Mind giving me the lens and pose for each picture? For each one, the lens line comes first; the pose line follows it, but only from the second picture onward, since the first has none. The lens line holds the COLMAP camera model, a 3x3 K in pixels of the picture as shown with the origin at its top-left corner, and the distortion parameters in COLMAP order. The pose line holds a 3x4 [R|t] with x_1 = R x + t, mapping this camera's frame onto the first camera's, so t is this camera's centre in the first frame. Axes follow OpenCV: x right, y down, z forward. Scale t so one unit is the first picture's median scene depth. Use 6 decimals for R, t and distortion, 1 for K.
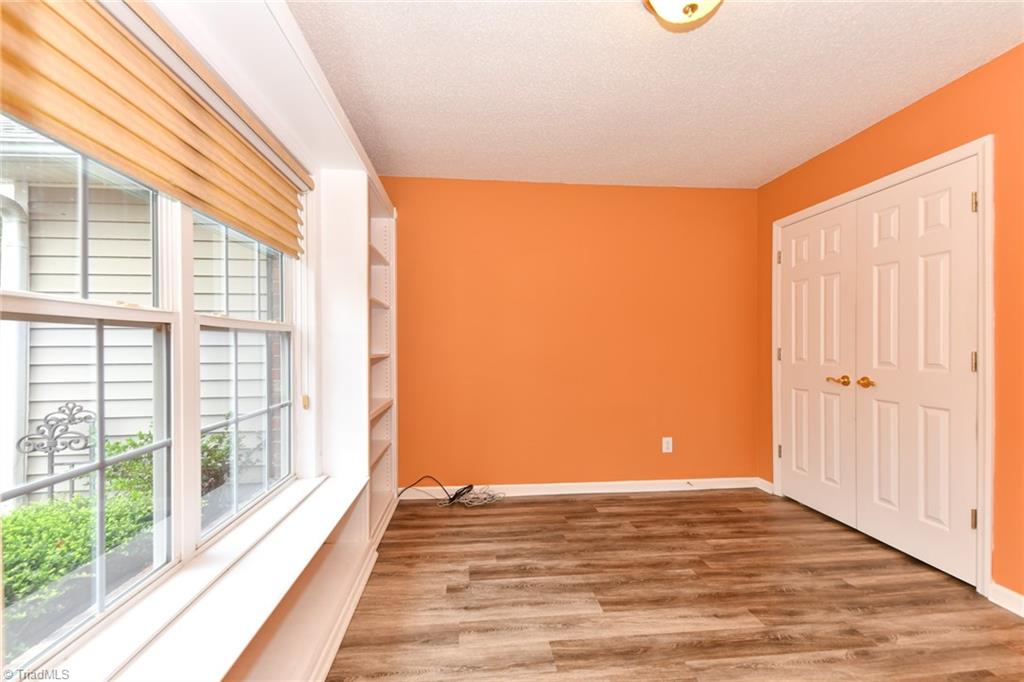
lens RADIAL K [[409.9, 0, 505.6], [0, 409.9, 347.2], [0, 0, 1]] dist [0.019582, -0.006501]
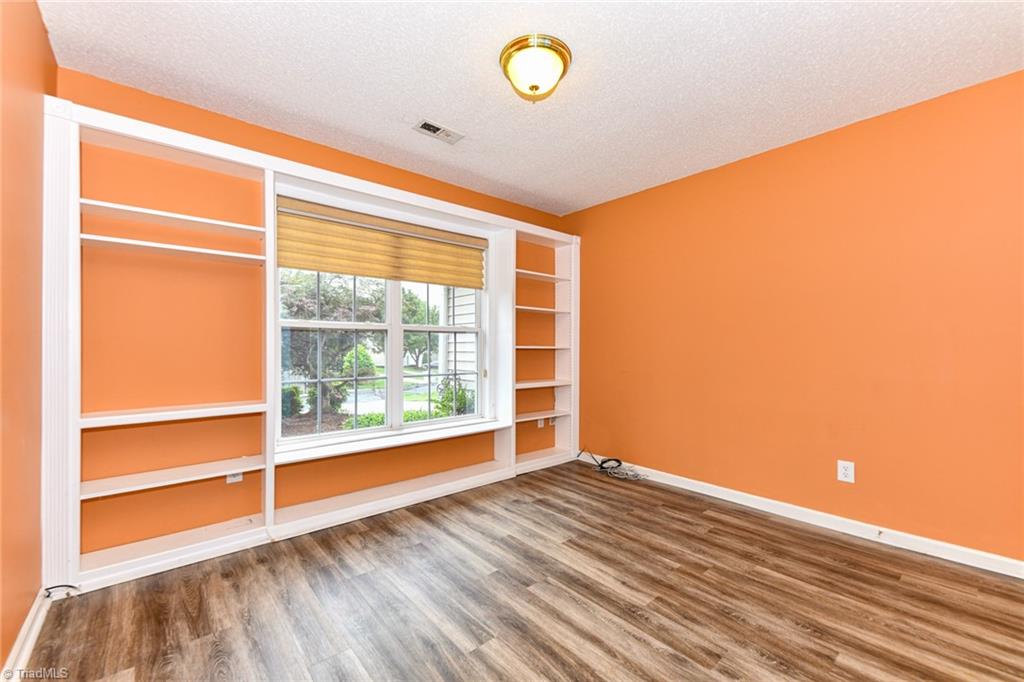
lens RADIAL K [[409.9, 0, 505.6], [0, 409.9, 347.2], [0, 0, 1]] dist [0.019582, -0.006501]
pose [[0.575650, 0.003840, -0.817687, 0.899979], [-0.006589, 0.999978, 0.000057, 0.023338], [0.817670, 0.005355, 0.575663, 0.087496]]
